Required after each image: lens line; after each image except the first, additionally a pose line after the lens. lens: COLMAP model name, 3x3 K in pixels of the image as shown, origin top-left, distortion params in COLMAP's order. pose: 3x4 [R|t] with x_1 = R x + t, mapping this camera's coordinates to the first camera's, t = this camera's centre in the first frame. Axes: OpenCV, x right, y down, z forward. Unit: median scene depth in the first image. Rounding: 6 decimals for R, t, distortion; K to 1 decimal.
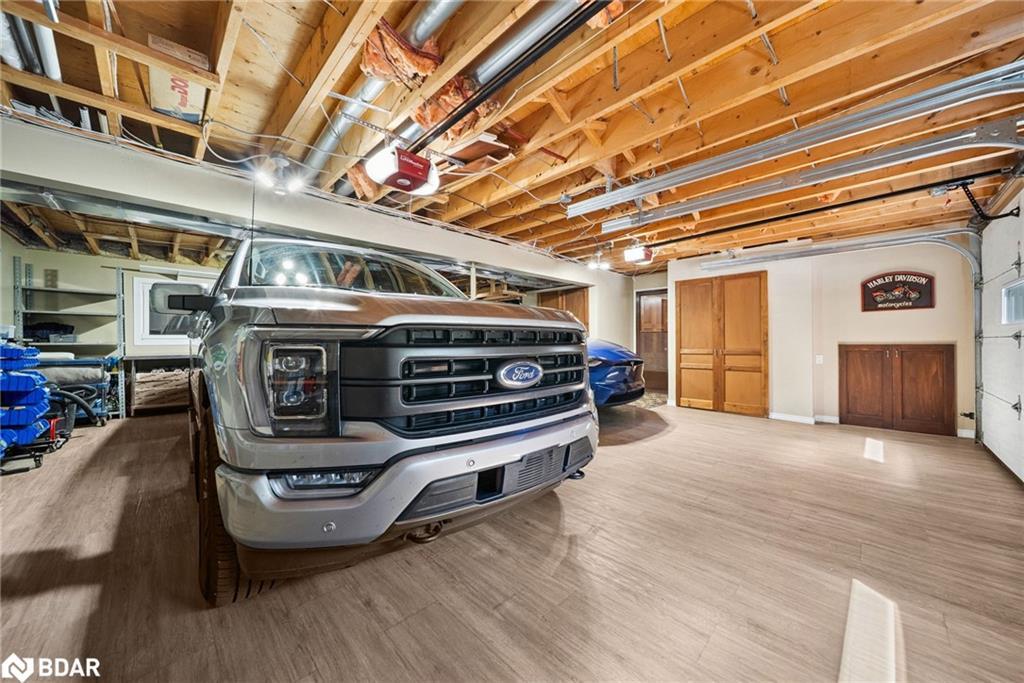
lens RADIAL K [[375.5, 0, 510.1], [0, 375.5, 342.9], [0, 0, 1]] dist [-0.000903, -0.000297]
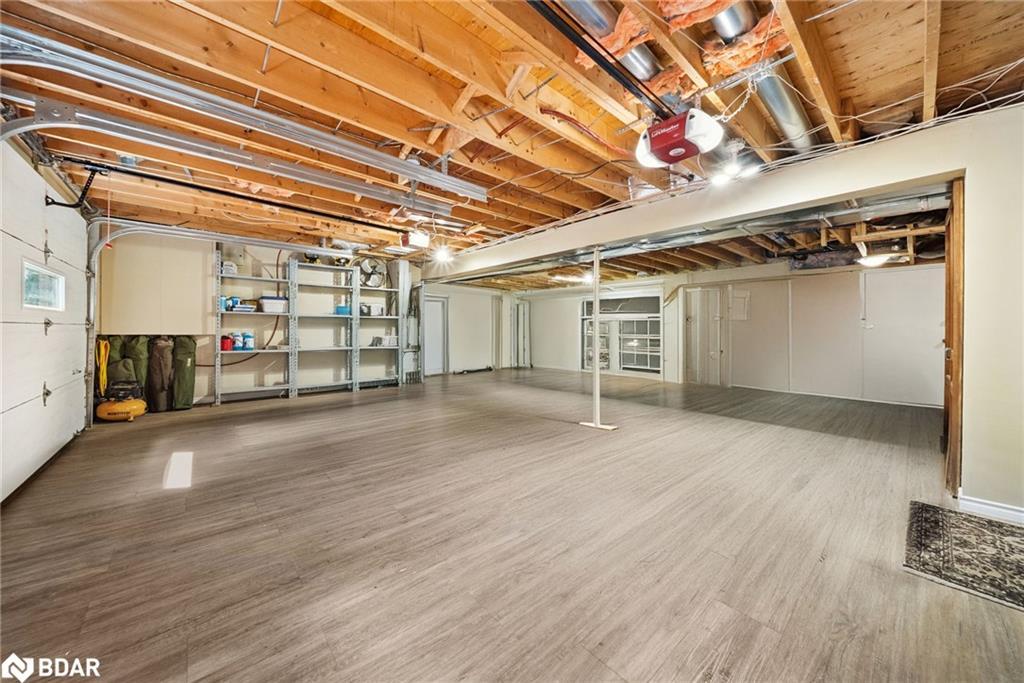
lens RADIAL K [[366.3, 0, 517.7], [0, 366.3, 328.7], [0, 0, 1]] dist [-0.000112, 0.000013]
pose [[-0.065051, 0.005933, -0.997864, 1.669754], [-0.004281, 0.999971, 0.006225, -0.021780], [0.997873, 0.004677, -0.065024, 1.752327]]
